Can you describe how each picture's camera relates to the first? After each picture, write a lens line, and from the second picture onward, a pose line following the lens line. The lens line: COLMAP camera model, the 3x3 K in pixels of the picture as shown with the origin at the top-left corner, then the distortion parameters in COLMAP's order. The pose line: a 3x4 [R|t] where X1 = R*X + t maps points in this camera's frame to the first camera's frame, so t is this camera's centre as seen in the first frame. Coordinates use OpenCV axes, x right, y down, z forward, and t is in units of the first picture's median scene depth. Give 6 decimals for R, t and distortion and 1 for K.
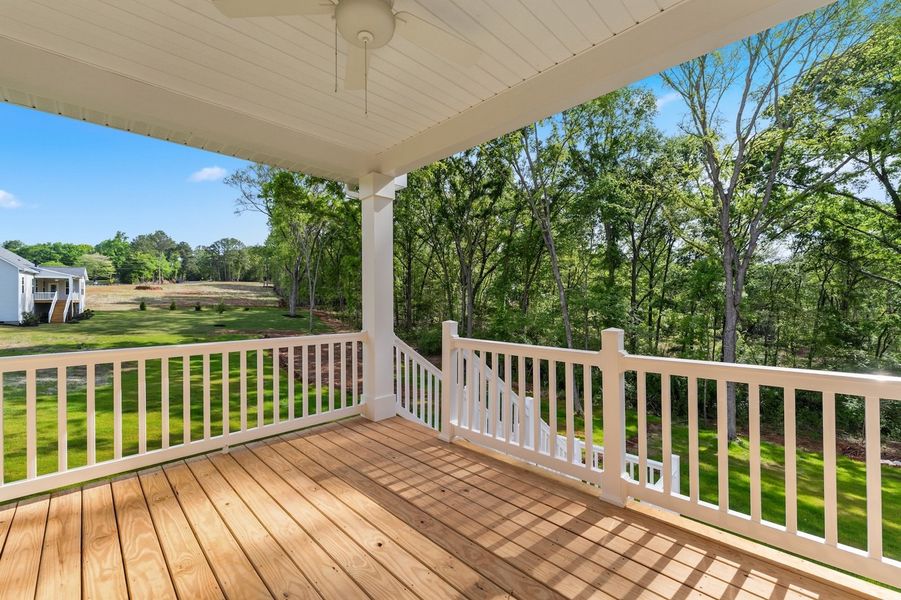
lens RADIAL K [[370.8, 0, 448.3], [0, 370.8, 298.5], [0, 0, 1]] dist [-0.000296, 0.000221]
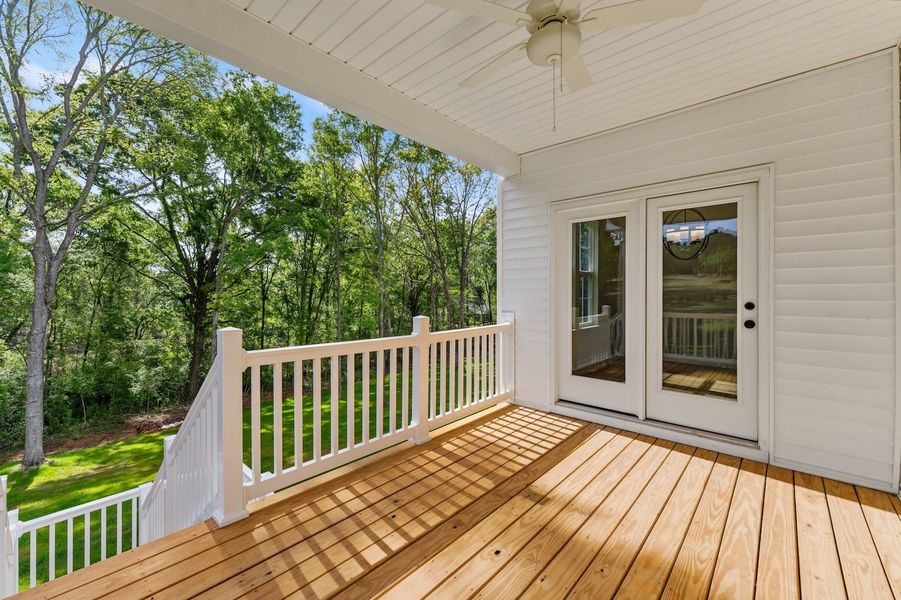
lens RADIAL K [[370.8, 0, 447.9], [0, 370.8, 294.6], [0, 0, 1]] dist [-0.000296, 0.000221]
pose [[-0.048289, 0.004135, 0.998825, -0.959945], [-0.001655, 0.999990, -0.004220, 0.008029], [-0.998832, -0.001856, -0.048281, 0.996798]]
